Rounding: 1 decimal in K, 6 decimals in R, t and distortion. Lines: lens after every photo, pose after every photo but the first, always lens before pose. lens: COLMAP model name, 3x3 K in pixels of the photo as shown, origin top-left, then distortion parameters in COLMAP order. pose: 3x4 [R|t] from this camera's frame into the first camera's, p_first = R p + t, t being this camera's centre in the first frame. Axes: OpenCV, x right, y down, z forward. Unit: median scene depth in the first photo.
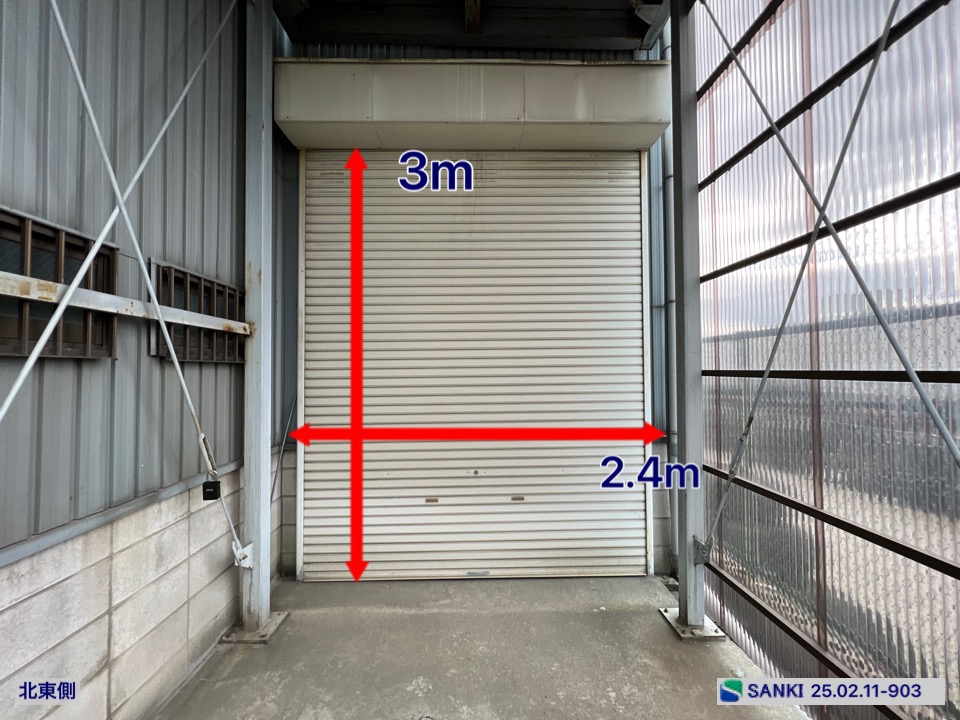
lens RADIAL K [[385.6, 0, 481.3], [0, 385.6, 360.3], [0, 0, 1]] dist [-0.002793, 0.000628]
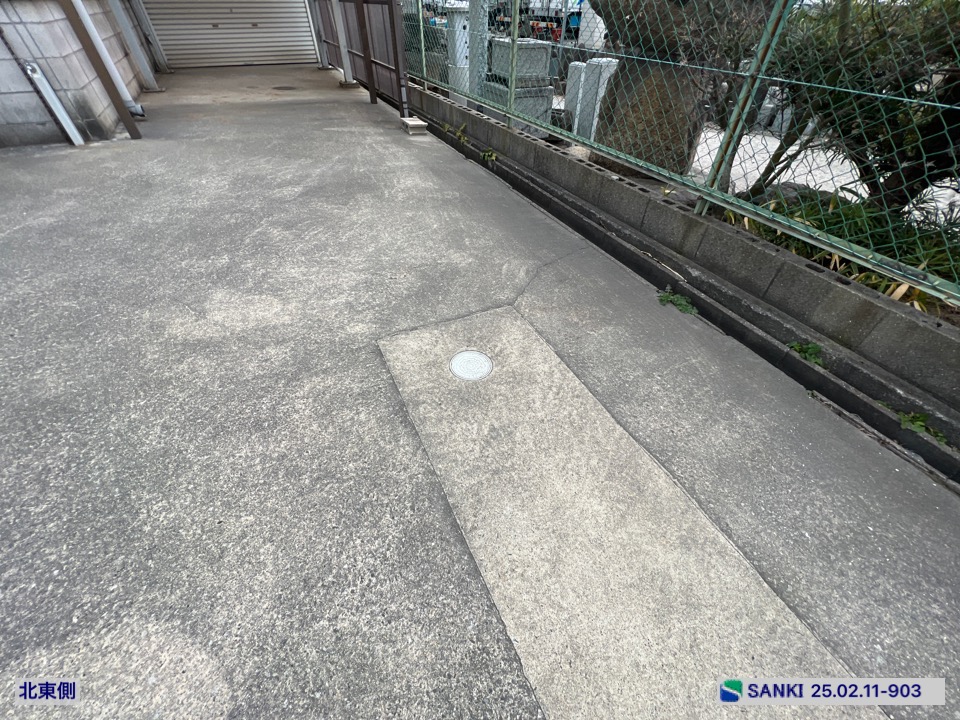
lens RADIAL K [[385.6, 0, 479.8], [0, 385.6, 358.1], [0, 0, 1]] dist [-0.002793, 0.000628]
pose [[0.901544, -0.284521, 0.325984, -0.018420], [-0.027136, 0.714734, 0.698870, 0.158288], [-0.431835, -0.638908, 0.636643, -3.172646]]
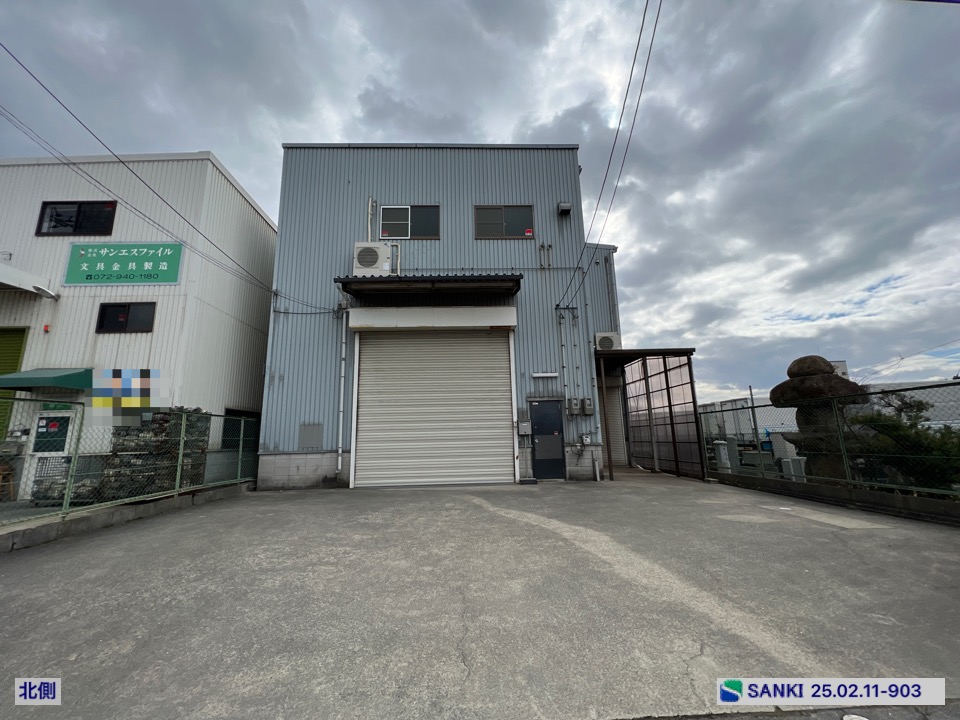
lens RADIAL K [[385.6, 0, 482.6], [0, 385.6, 360.3], [0, 0, 1]] dist [-0.002793, 0.000628]
pose [[0.999570, -0.017834, 0.023259, -2.118621], [0.021638, 0.984299, -0.175181, 0.012750], [-0.019769, 0.175609, 0.984262, -5.723014]]
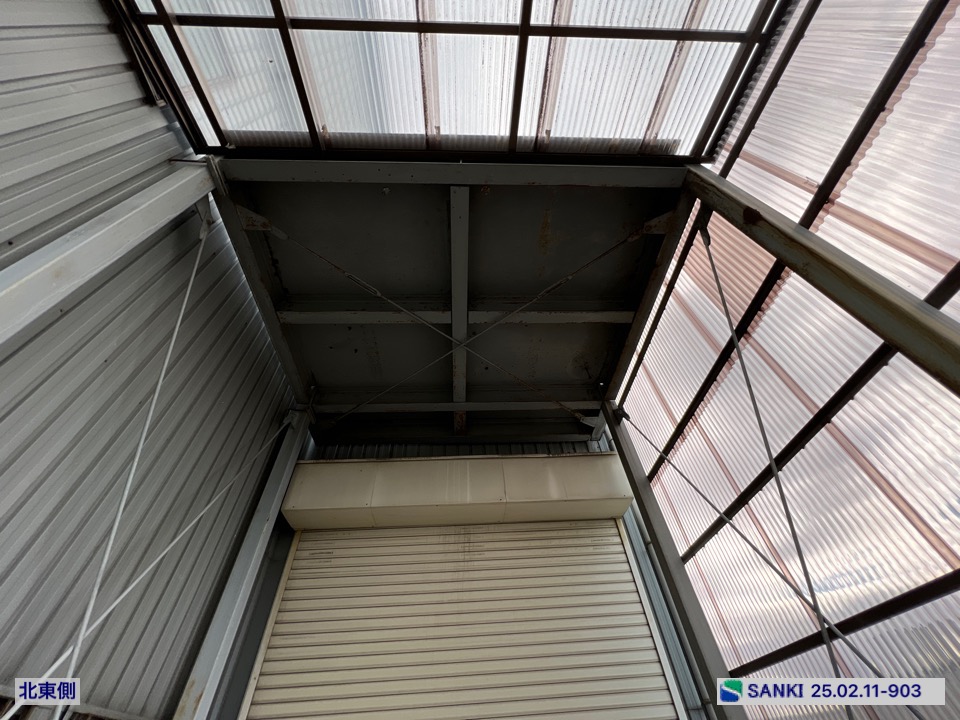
lens RADIAL K [[385.6, 0, 481.2], [0, 385.6, 359.6], [0, 0, 1]] dist [-0.002793, 0.000628]
pose [[0.998914, -0.022563, 0.040775, 0.002293], [0.045213, 0.681234, -0.730668, -0.092694], [-0.011291, 0.731718, 0.681514, -0.084188]]
